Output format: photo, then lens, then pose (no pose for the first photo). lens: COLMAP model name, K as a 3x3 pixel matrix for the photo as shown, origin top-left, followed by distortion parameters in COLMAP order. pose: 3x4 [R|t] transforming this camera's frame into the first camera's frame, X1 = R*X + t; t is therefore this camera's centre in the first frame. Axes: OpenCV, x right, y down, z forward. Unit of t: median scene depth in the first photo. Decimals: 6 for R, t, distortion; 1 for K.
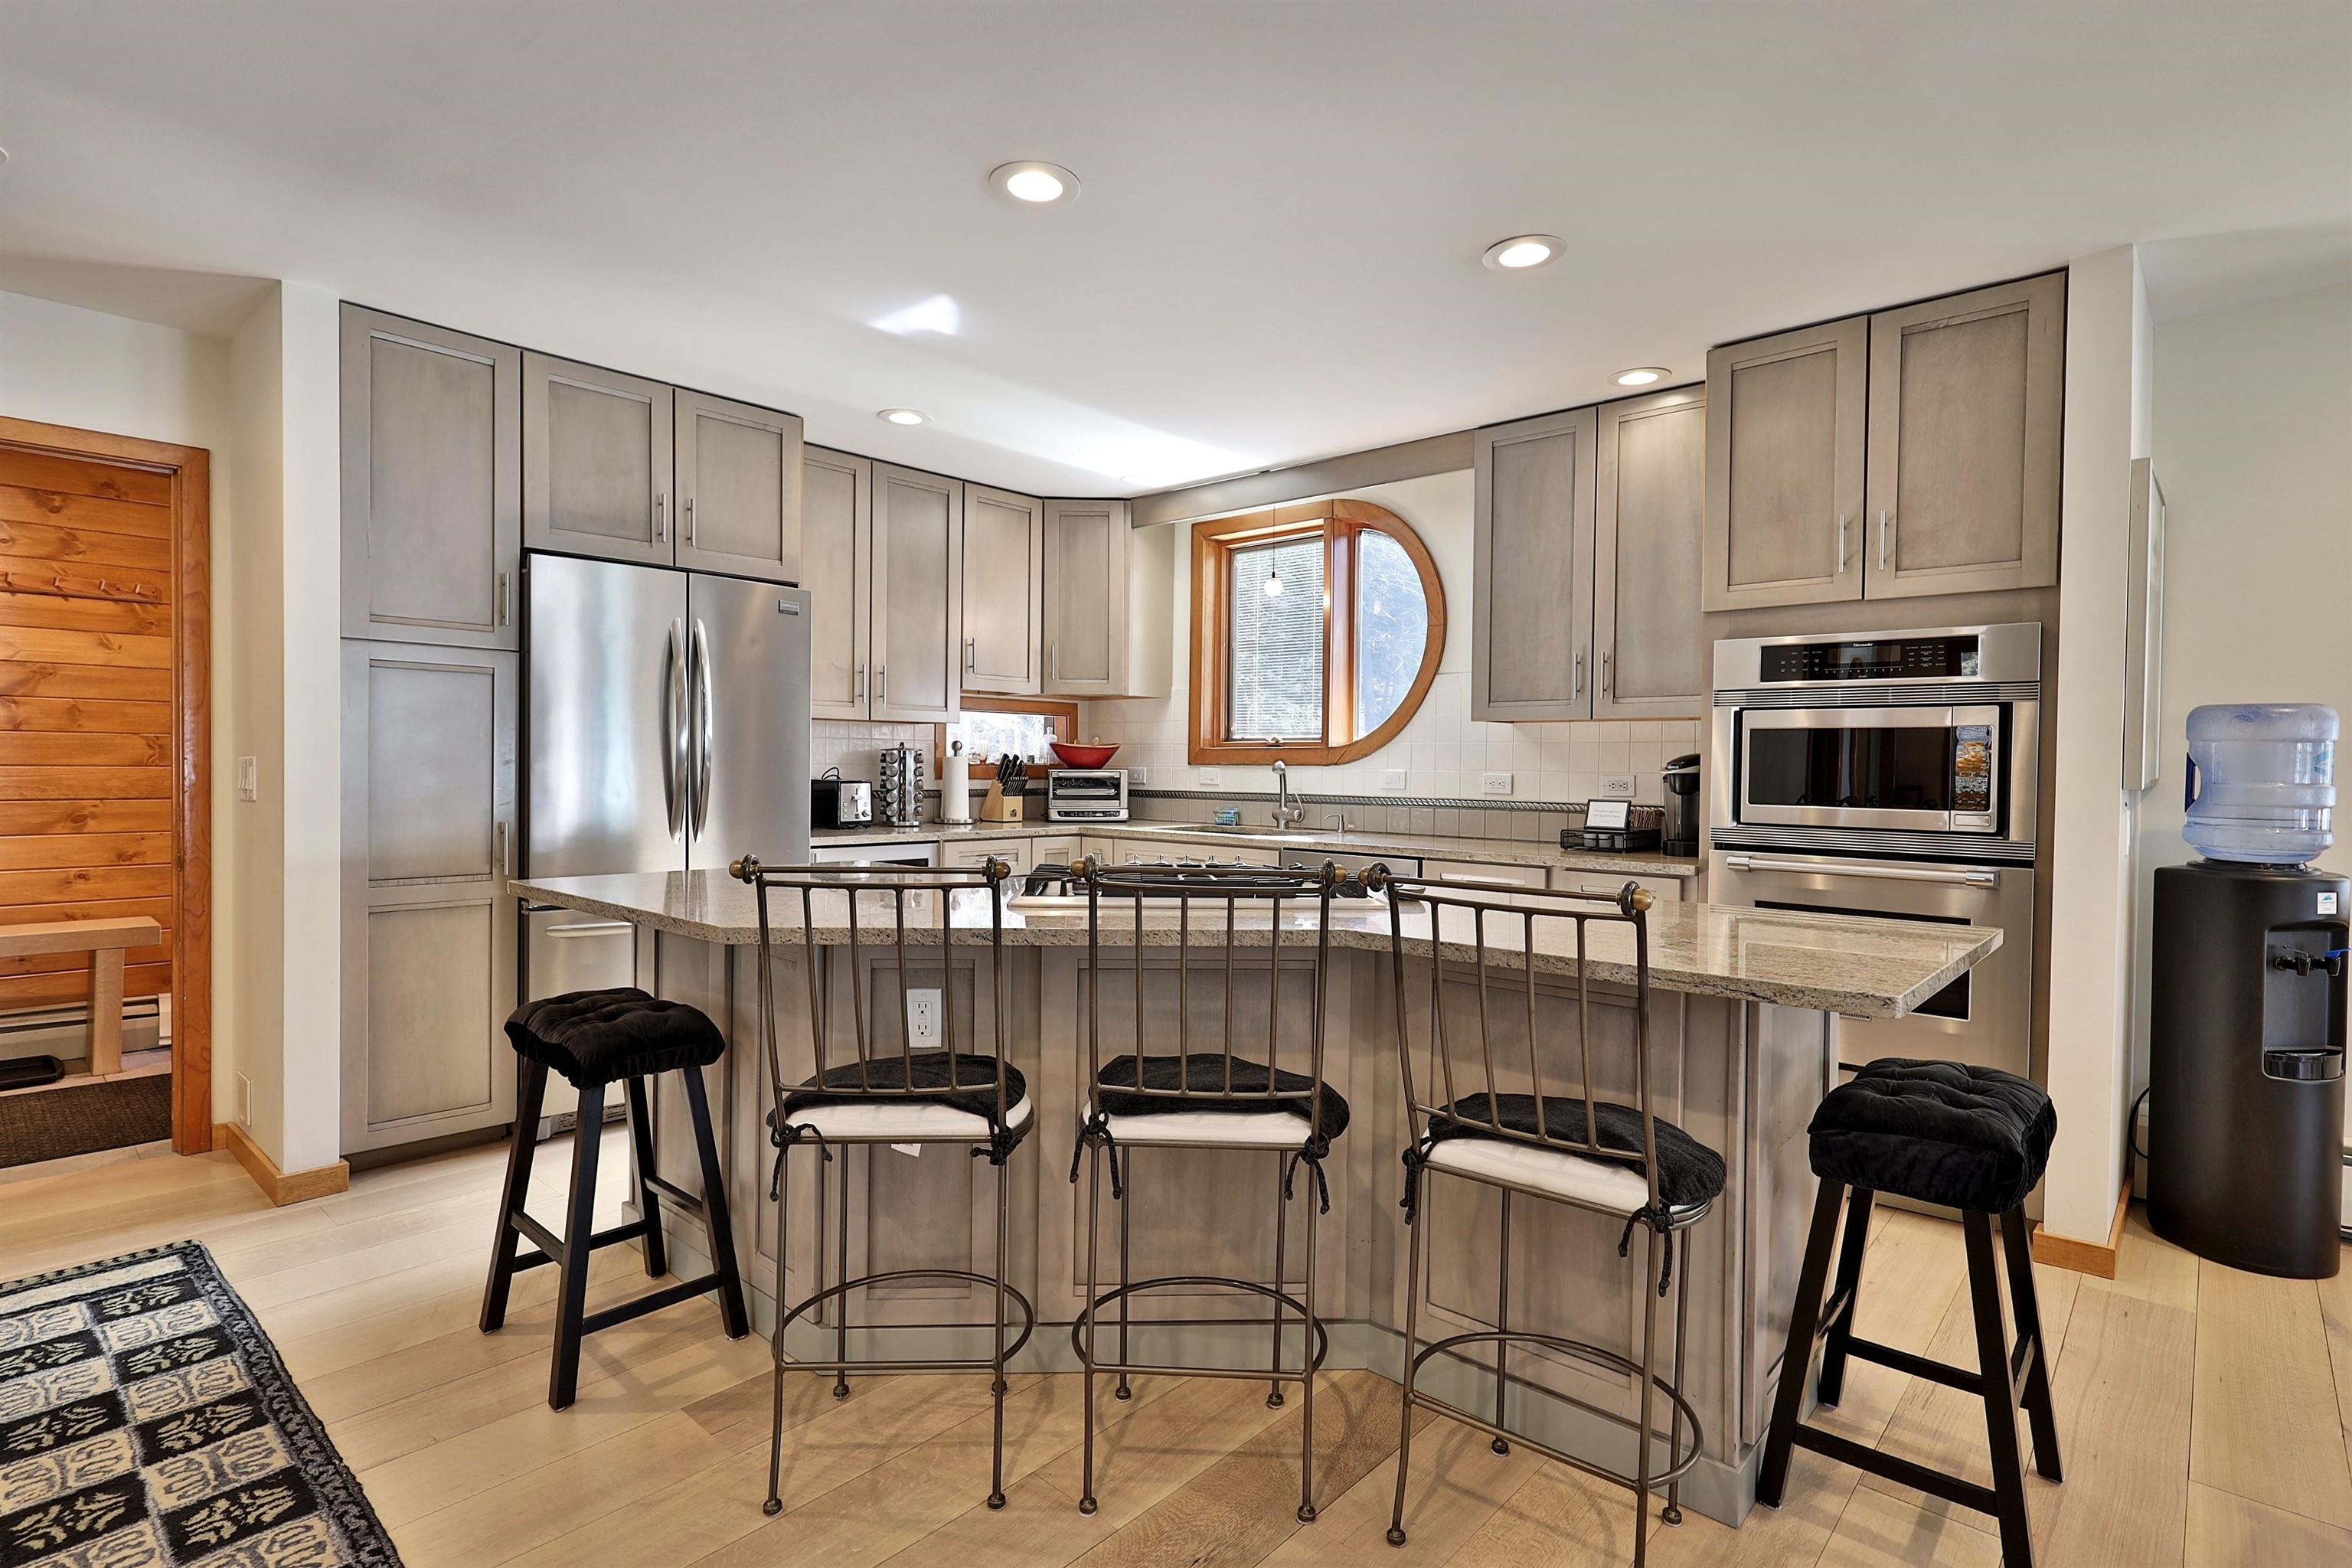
lens RADIAL K [[1156.2, 0, 1194.5], [0, 1156.2, 783.0], [0, 0, 1]] dist [-0.001712, 0.000183]
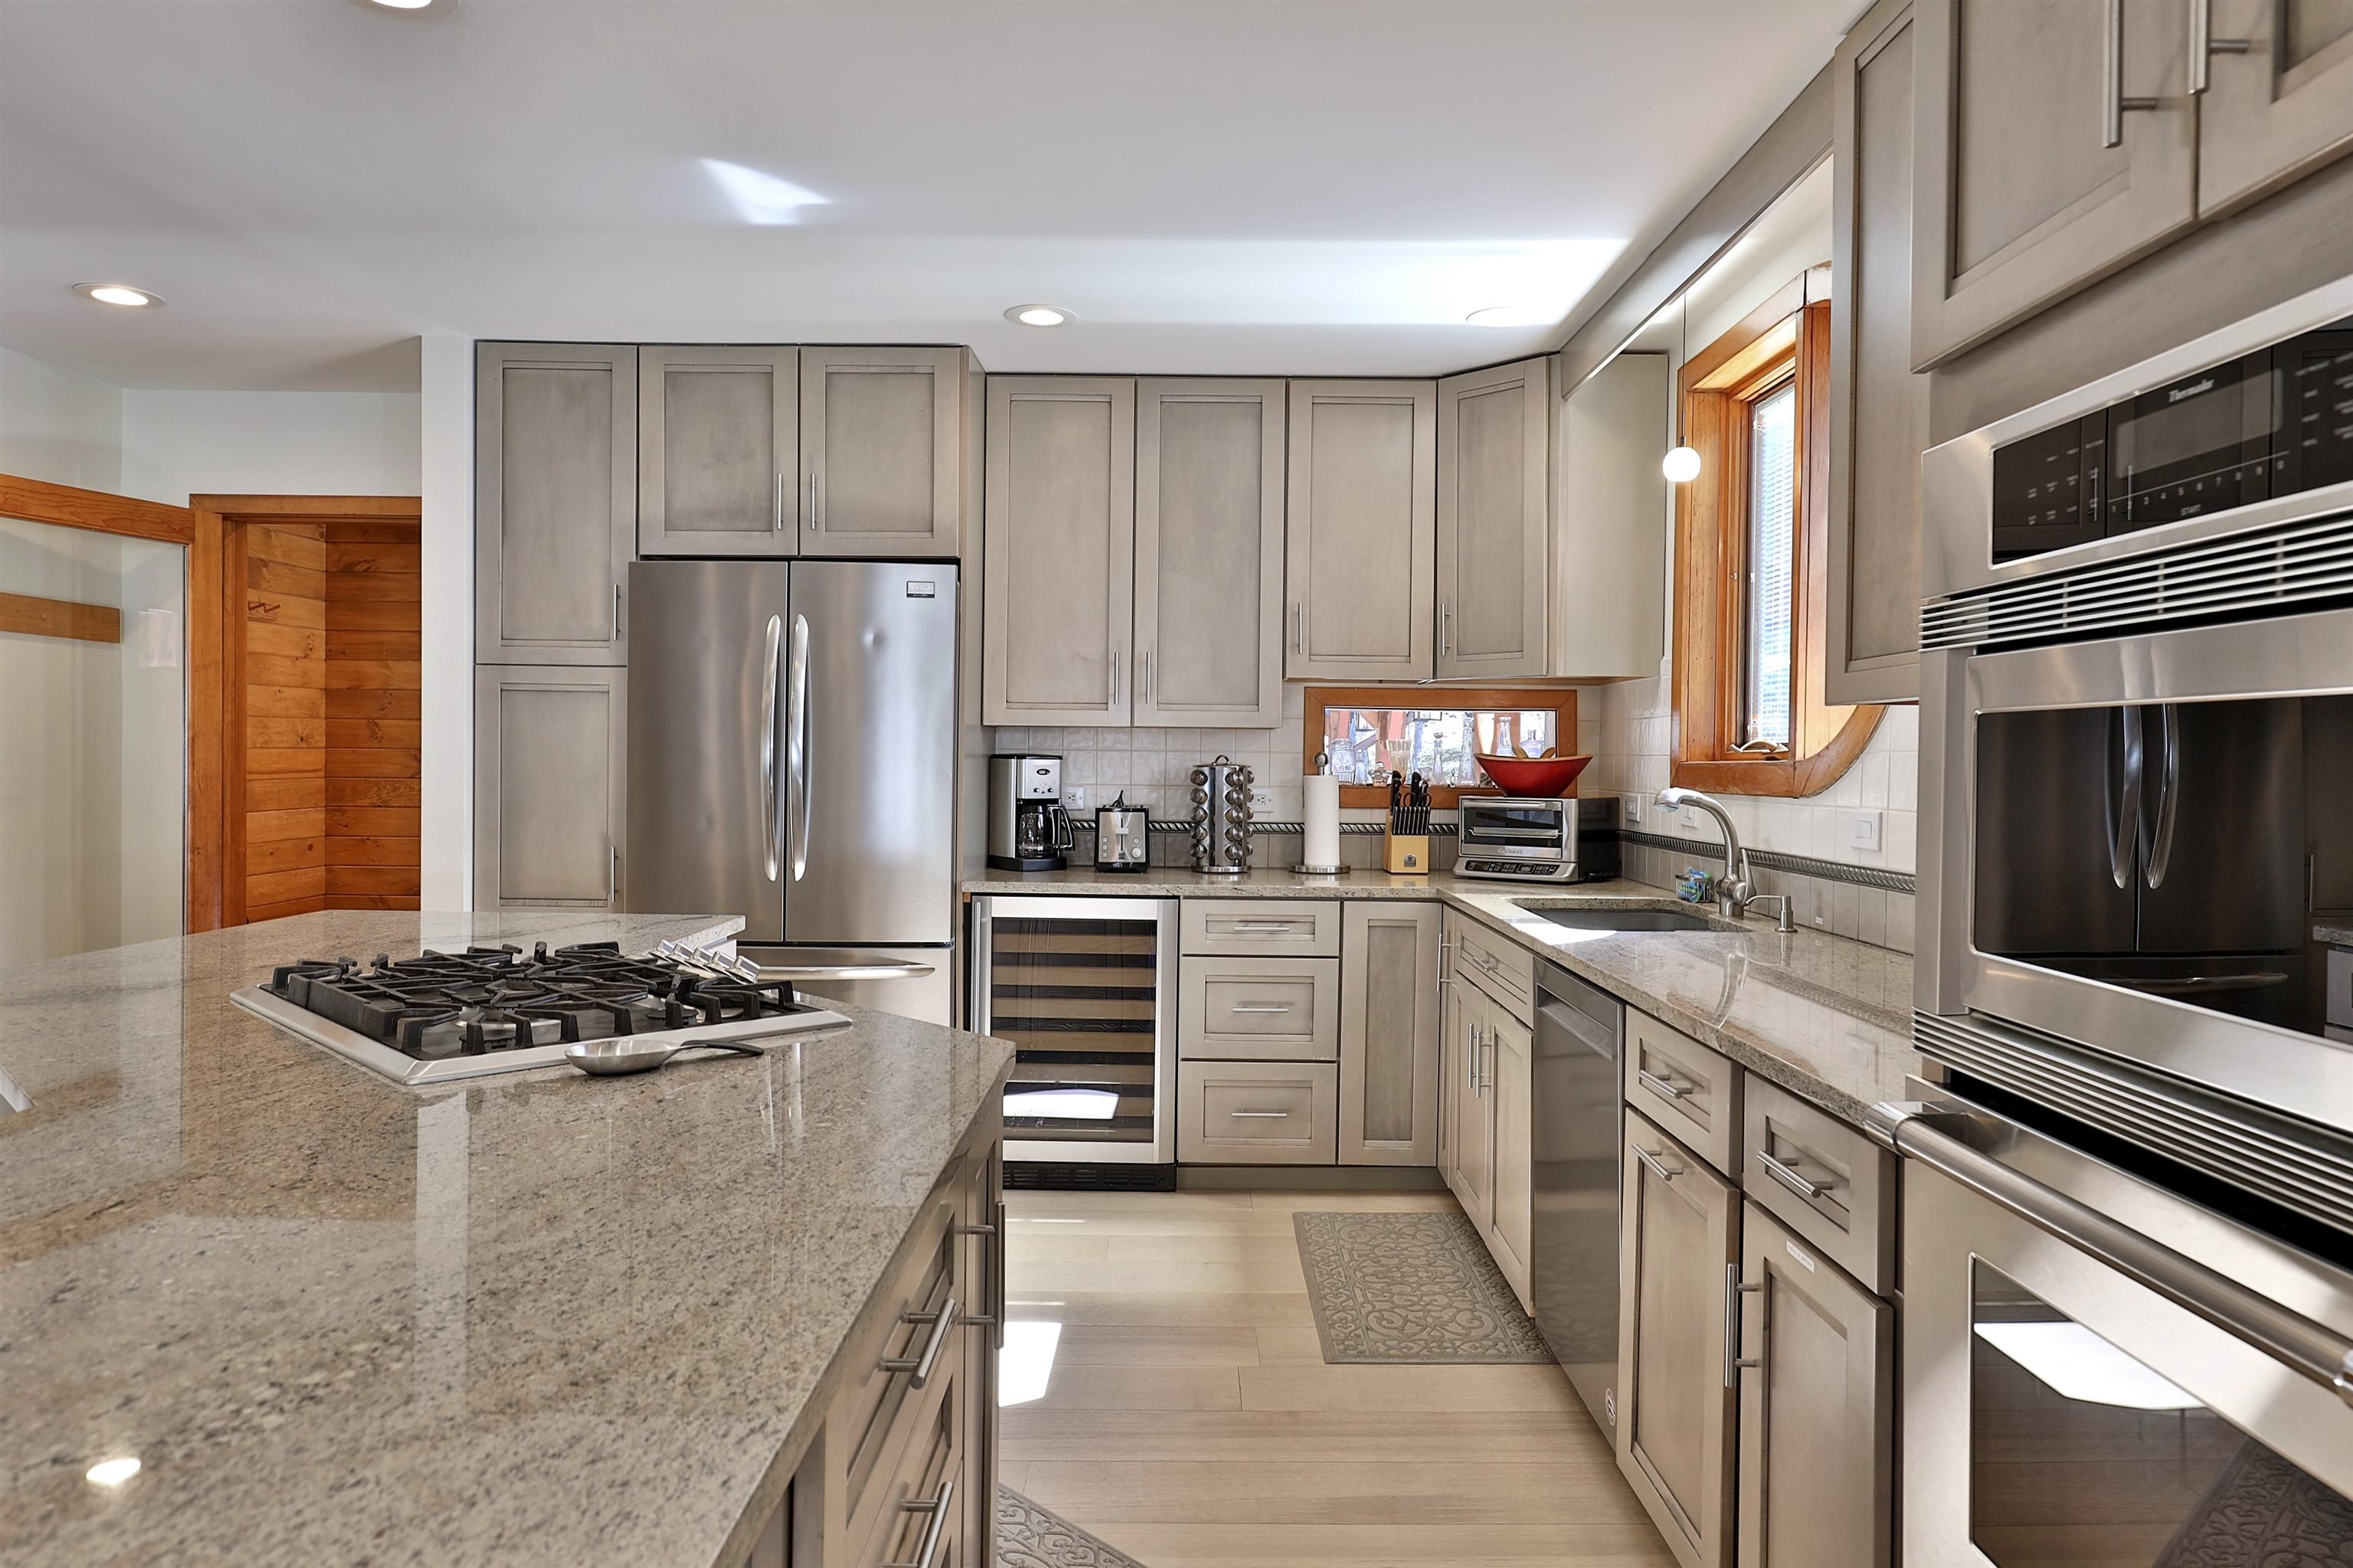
lens RADIAL K [[1494.3, 0, 1165.6], [0, 1494.3, 766.9], [0, 0, 1]] dist [-0.005111, -0.000008]
pose [[0.668040, -0.002546, -0.744121, 0.509685], [-0.015254, 0.999737, -0.017115, -0.014562], [0.743969, 0.022784, 0.667826, 0.428914]]
